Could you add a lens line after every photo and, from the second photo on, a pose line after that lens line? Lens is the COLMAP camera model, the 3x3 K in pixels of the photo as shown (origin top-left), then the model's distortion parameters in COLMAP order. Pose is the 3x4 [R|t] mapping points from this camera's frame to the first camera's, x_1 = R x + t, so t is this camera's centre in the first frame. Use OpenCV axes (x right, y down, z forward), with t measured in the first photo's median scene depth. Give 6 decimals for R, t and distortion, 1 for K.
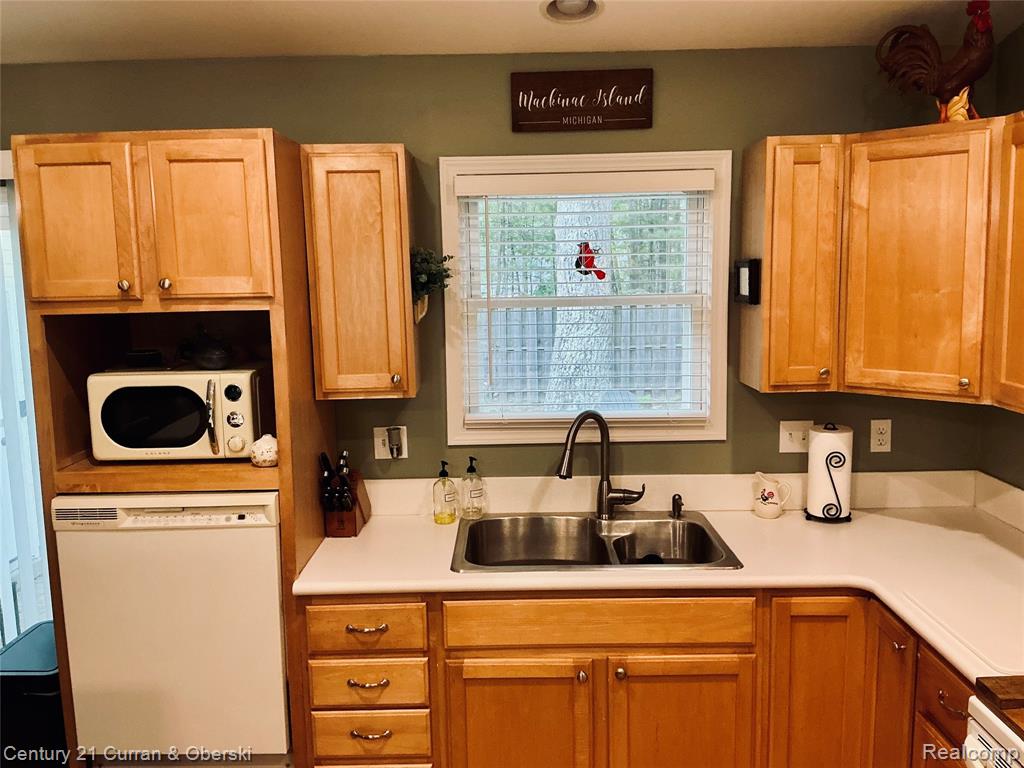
lens RADIAL K [[849.8, 0, 504.8], [0, 849.8, 384.9], [0, 0, 1]] dist [0.091313, -0.181761]
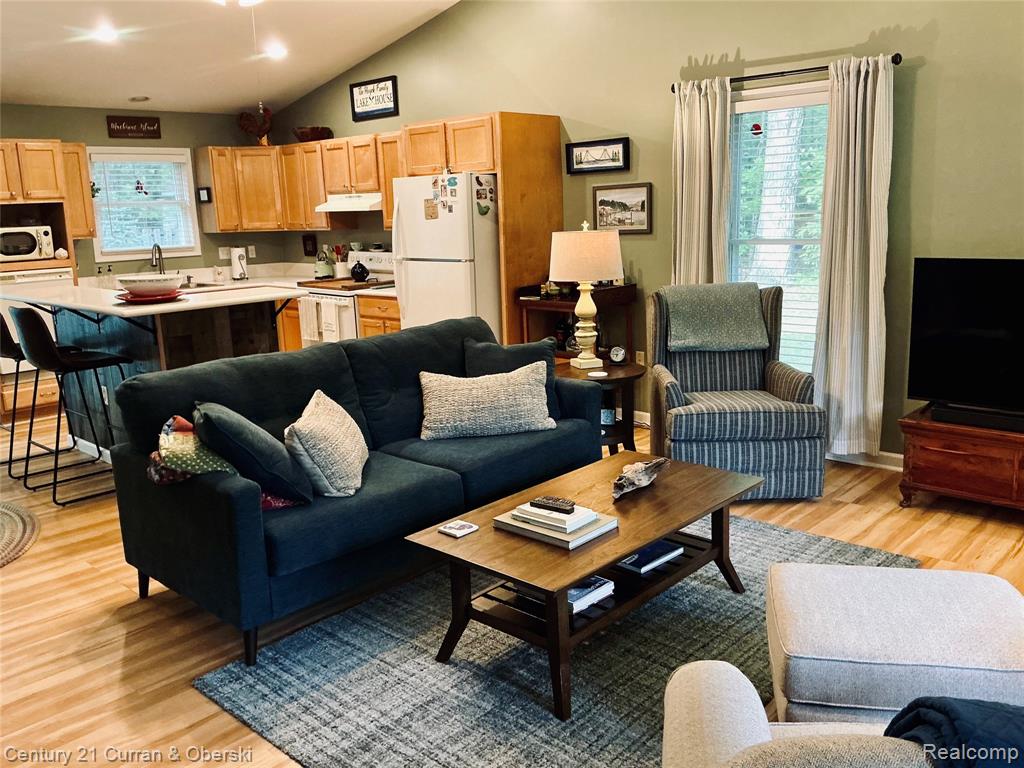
lens RADIAL K [[849.8, 0, 510.6], [0, 849.8, 382.9], [0, 0, 1]] dist [0.091313, -0.181761]
pose [[0.686495, -0.151726, 0.711128, -1.243171], [0.116523, 0.988304, 0.098378, 0.362437], [-0.717737, 0.015327, 0.696145, -1.864313]]
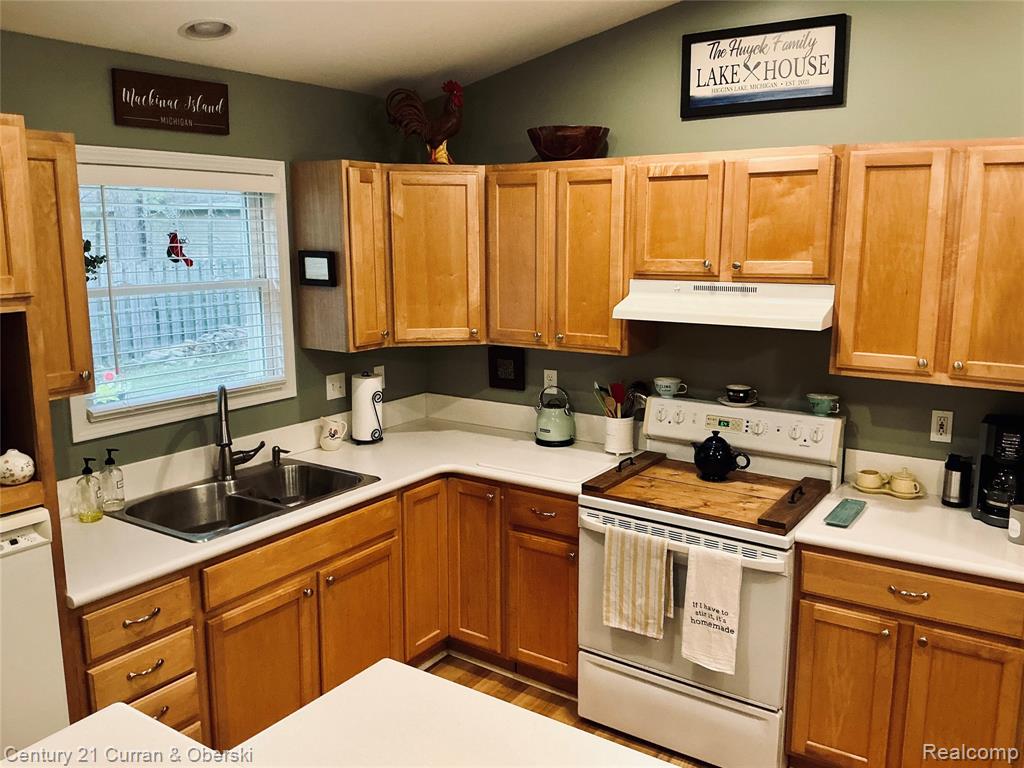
lens RADIAL K [[849.8, 0, 520.0], [0, 849.8, 389.8], [0, 0, 1]] dist [0.091313, -0.181761]
pose [[0.550356, -0.134303, 0.824057, -0.674584], [0.101661, 0.990414, 0.093519, -0.032174], [-0.828718, 0.032306, 0.558734, 0.042846]]
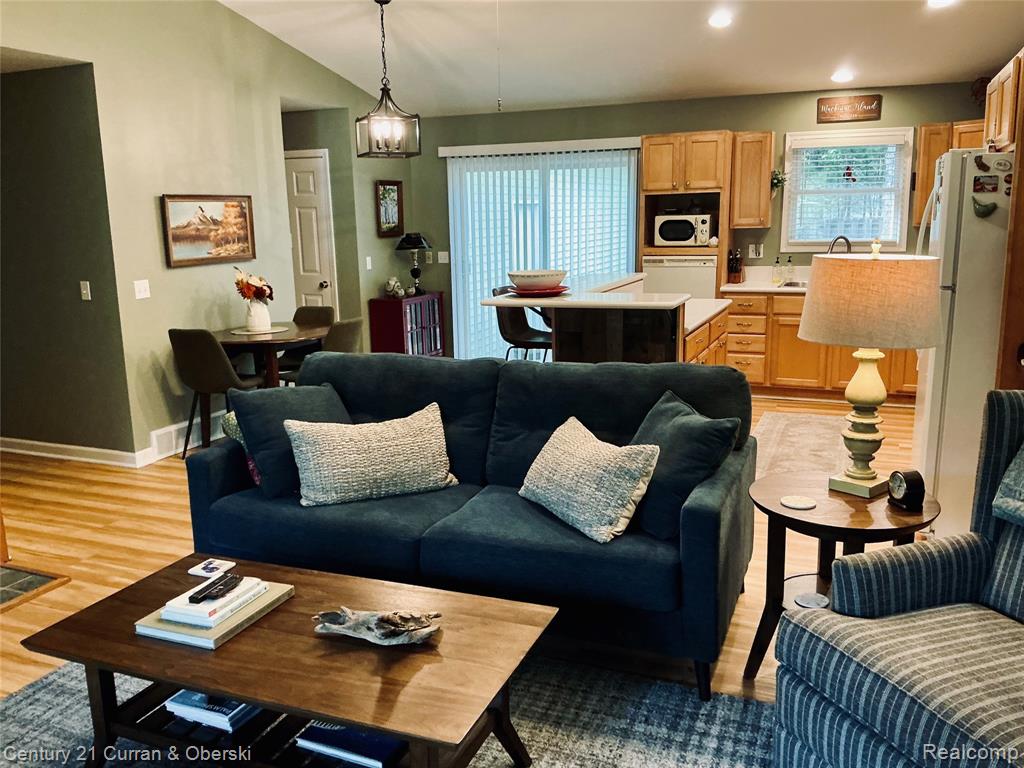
lens RADIAL K [[849.8, 0, 510.3], [0, 849.8, 386.2], [0, 0, 1]] dist [0.091313, -0.181761]
pose [[0.926164, 0.076092, -0.369365, 0.178415], [-0.048301, 0.995301, 0.083927, 0.329956], [0.374015, -0.059889, 0.925487, -1.846390]]
